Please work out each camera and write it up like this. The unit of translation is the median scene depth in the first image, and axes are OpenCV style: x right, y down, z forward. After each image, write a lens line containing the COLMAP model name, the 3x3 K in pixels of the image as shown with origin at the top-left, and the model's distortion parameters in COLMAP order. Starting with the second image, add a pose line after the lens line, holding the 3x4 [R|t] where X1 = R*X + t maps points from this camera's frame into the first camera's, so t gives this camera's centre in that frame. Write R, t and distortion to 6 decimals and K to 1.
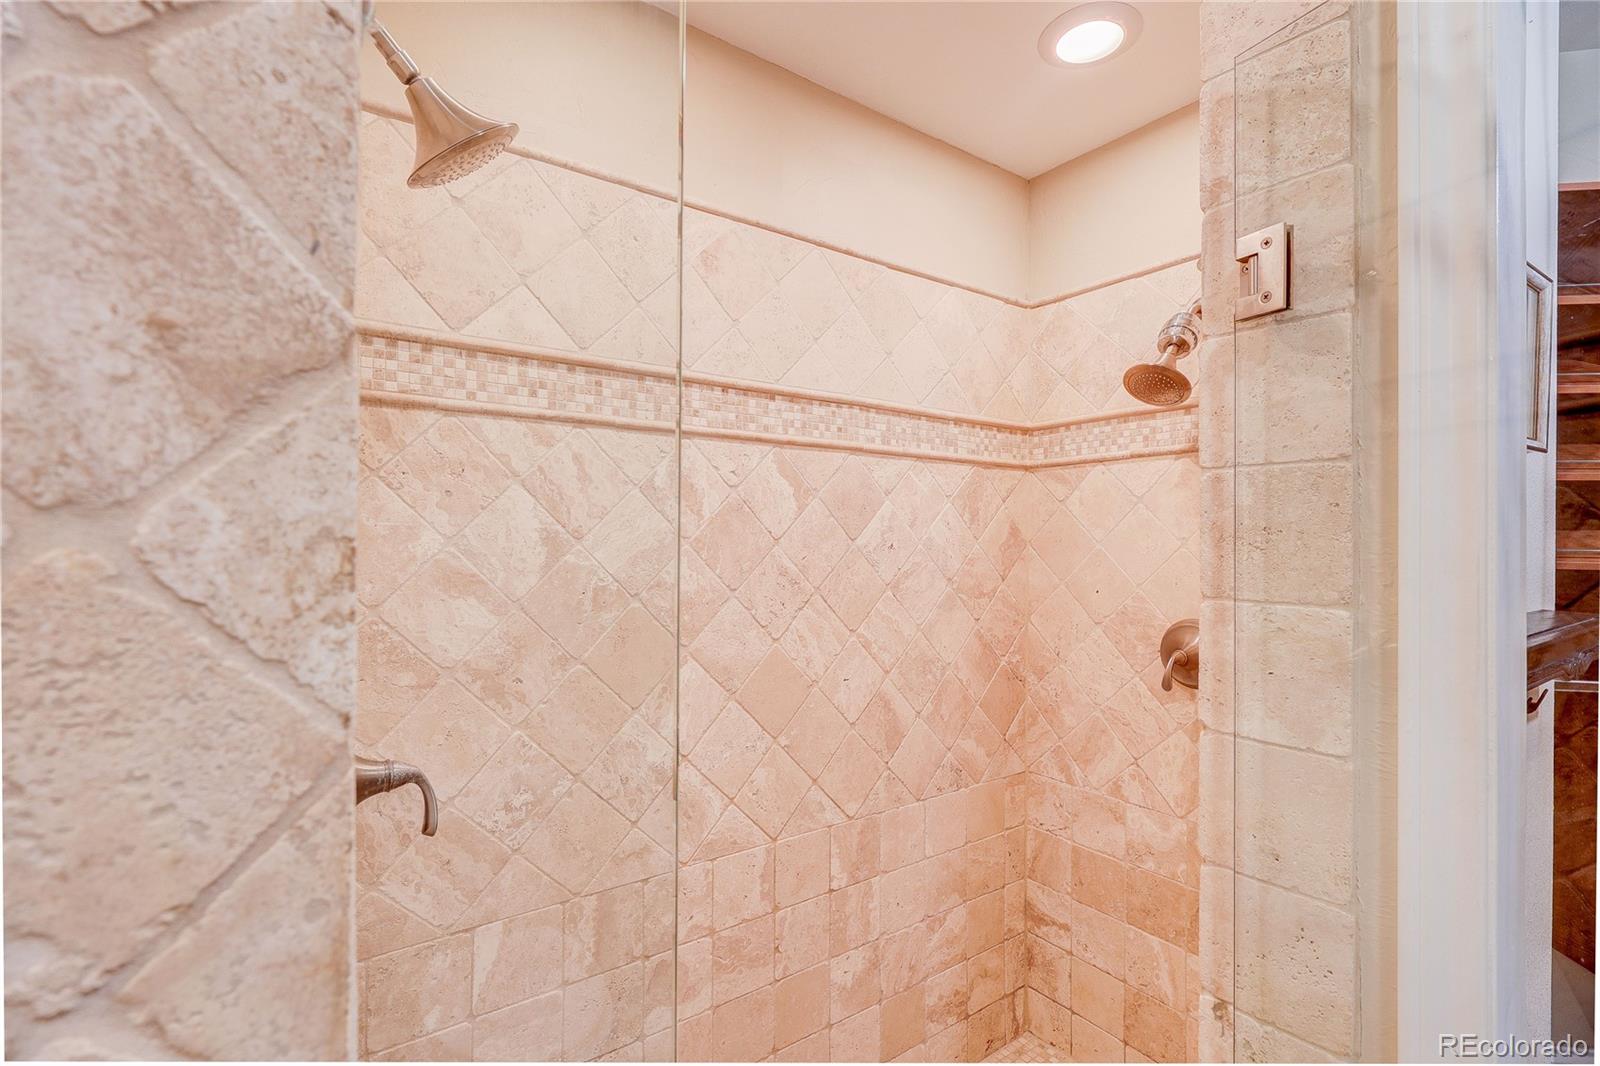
lens RADIAL K [[738.4, 0, 800.0], [0, 738.4, 533.0], [0, 0, 1]] dist [-0.001316, -0.000064]
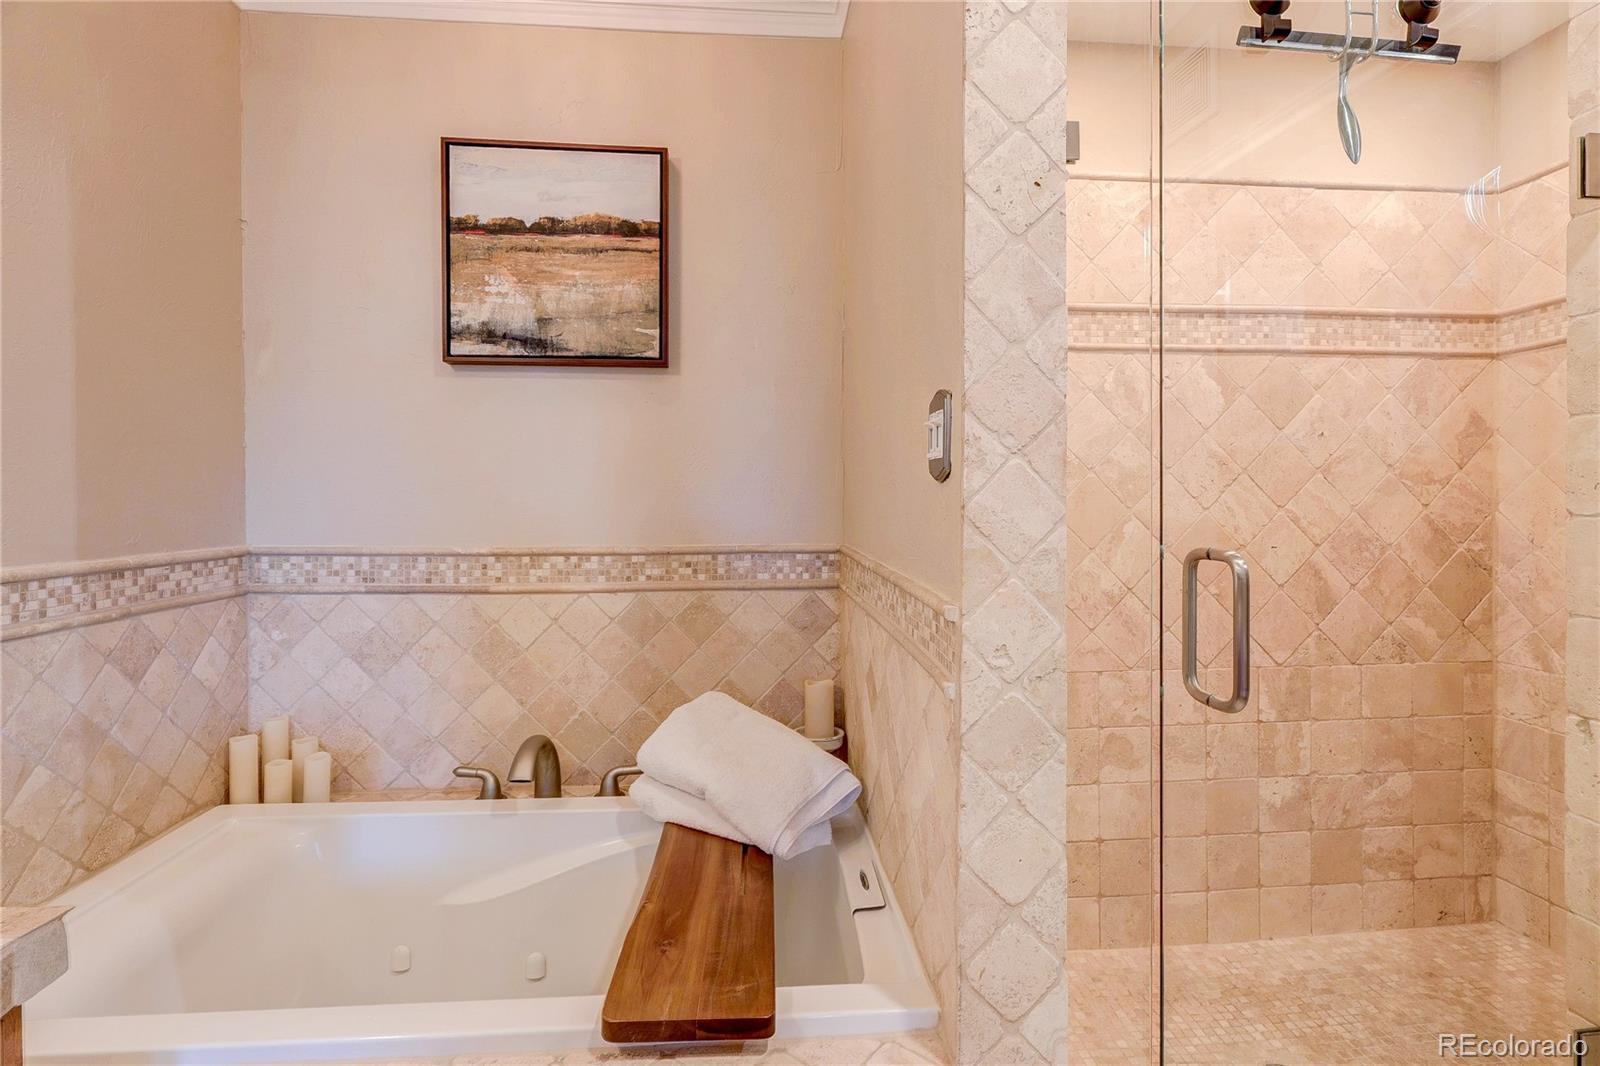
lens RADIAL K [[735.8, 0, 804.3], [0, 735.8, 500.3], [0, 0, 1]] dist [-0.002940, -0.000345]
pose [[0.856807, -0.004447, -0.515618, 0.023273], [0.014137, 0.999790, 0.014870, 0.088171], [0.515444, -0.020030, 0.856689, -0.367208]]
